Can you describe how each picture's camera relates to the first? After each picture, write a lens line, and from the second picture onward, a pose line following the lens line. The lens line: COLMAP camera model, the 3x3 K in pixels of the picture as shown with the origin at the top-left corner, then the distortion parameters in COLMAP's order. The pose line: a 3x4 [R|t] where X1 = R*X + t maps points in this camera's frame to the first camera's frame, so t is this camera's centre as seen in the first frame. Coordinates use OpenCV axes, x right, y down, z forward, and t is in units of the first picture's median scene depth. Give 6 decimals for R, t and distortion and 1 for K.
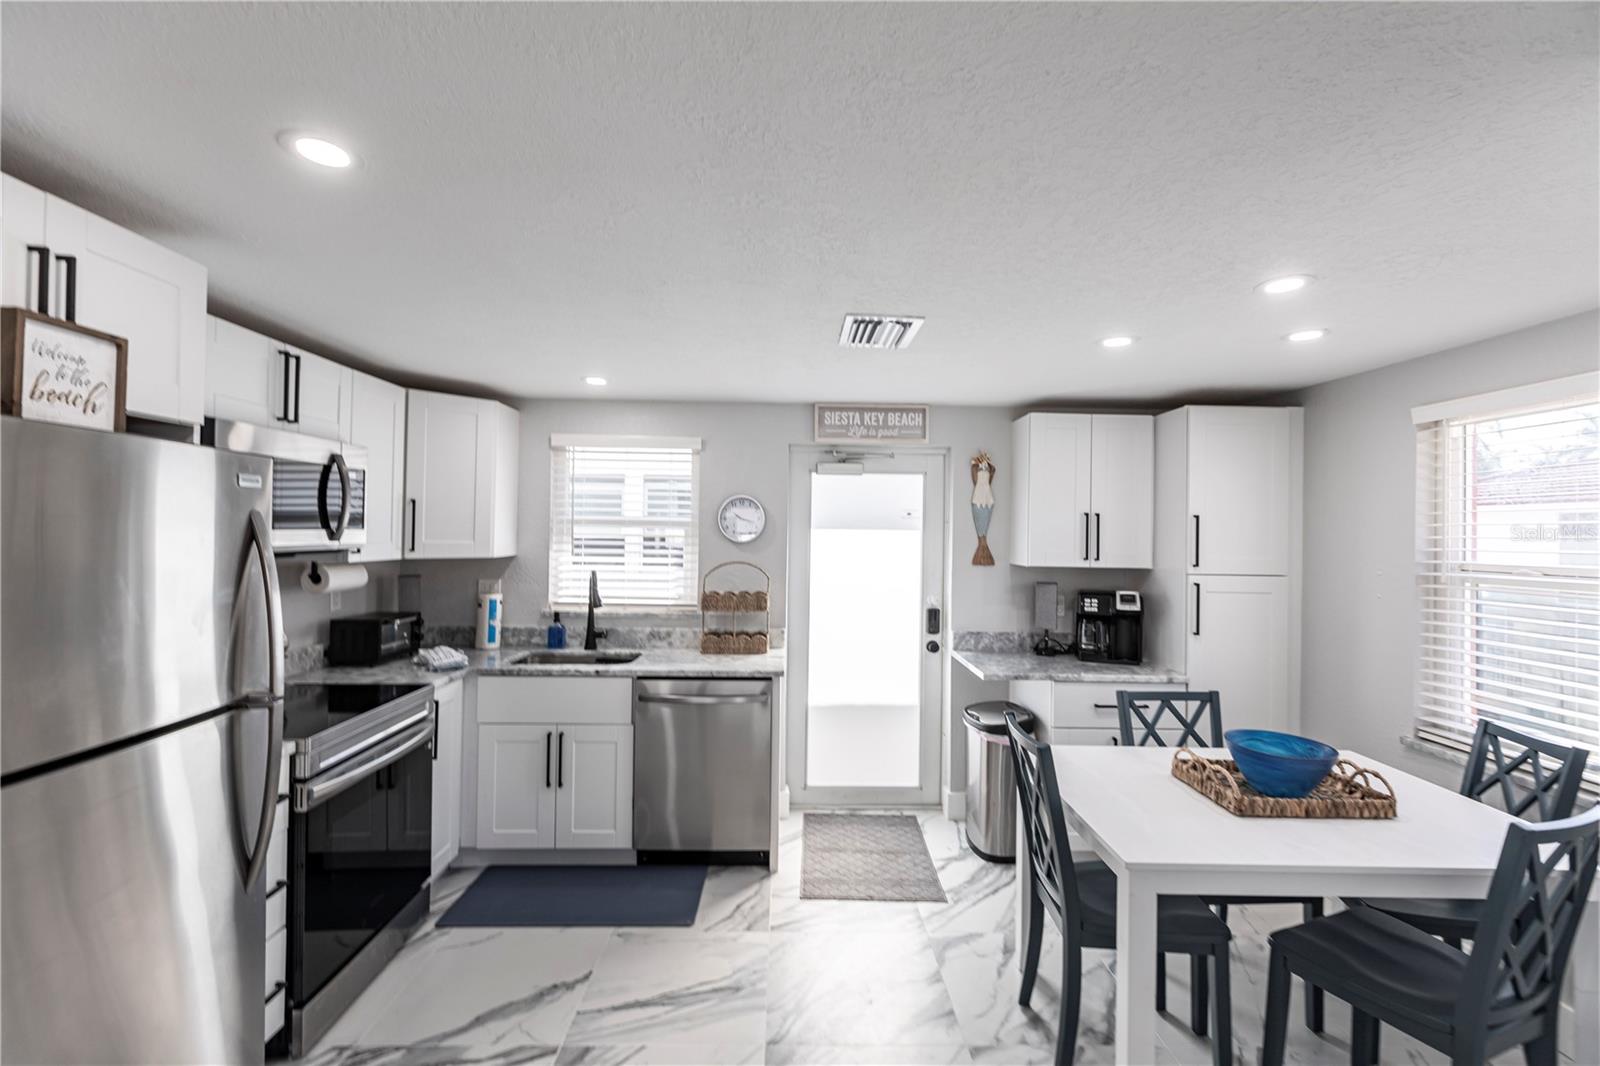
lens RADIAL K [[705.7, 0, 840.4], [0, 705.7, 532.7], [0, 0, 1]] dist [-0.000028, -0.033081]
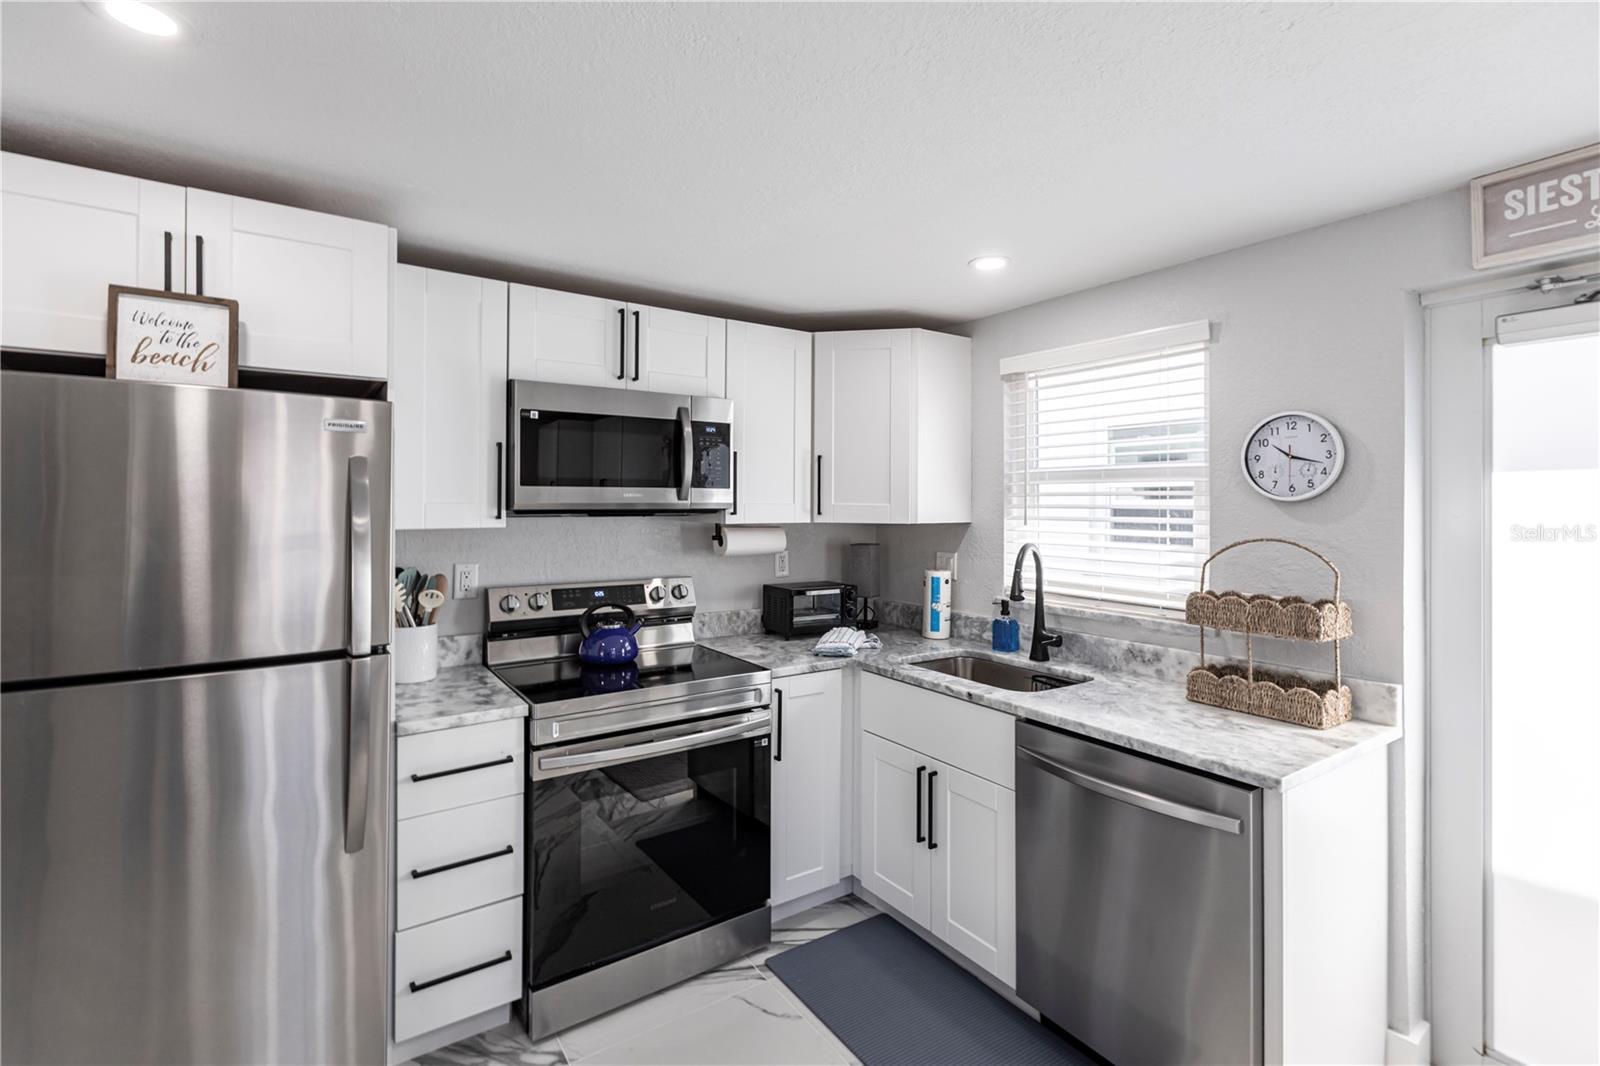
lens RADIAL K [[737.3, 0, 802.3], [0, 737.3, 505.1], [0, 0, 1]] dist [-0.003821, -0.000109]
pose [[0.504374, -0.013609, -0.863378, 0.173856], [0.004609, 0.999904, -0.013069, 0.025565], [0.863473, 0.002612, 0.504388, 0.495390]]
